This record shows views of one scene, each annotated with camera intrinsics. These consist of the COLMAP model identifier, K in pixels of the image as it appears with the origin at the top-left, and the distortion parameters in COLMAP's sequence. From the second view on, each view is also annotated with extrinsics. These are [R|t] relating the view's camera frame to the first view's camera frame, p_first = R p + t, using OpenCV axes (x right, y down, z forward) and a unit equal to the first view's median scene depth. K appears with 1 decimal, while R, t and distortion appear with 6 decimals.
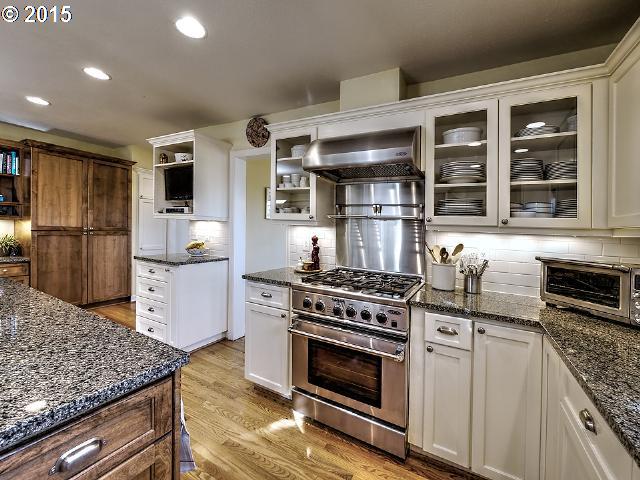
lens RADIAL K [[275.2, 0, 318.9], [0, 275.2, 230.7], [0, 0, 1]] dist [-0.008787, 0.000093]
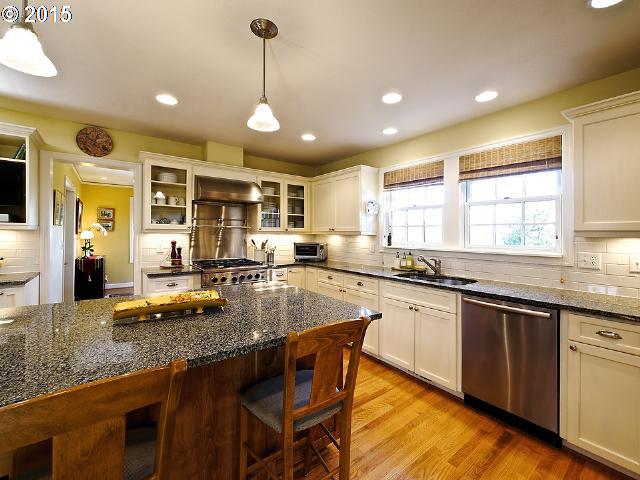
lens RADIAL K [[275.2, 0, 318.9], [0, 275.2, 230.7], [0, 0, 1]] dist [-0.008787, 0.000093]
pose [[0.405409, -0.026779, 0.913743, -1.105927], [0.015818, 0.999627, 0.022278, -0.053671], [-0.913998, 0.005422, 0.405682, -0.219187]]
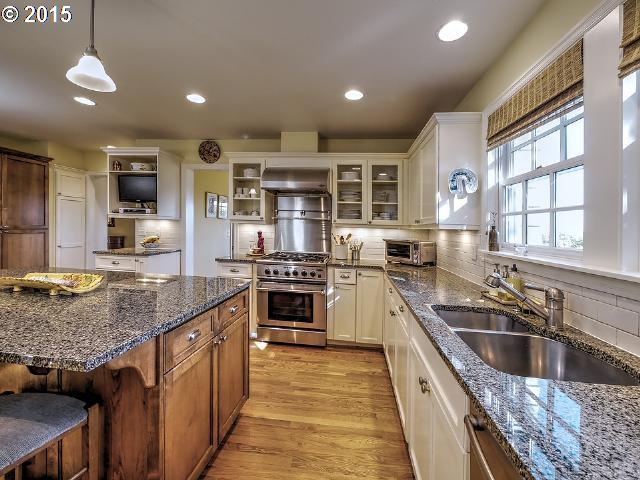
lens RADIAL K [[275.2, 0, 318.9], [0, 275.2, 230.7], [0, 0, 1]] dist [-0.008787, 0.000093]
pose [[0.929468, -0.013867, 0.368643, -0.303208], [0.007714, 0.999805, 0.018159, -0.006178], [-0.368823, -0.014035, 0.929394, -0.540699]]
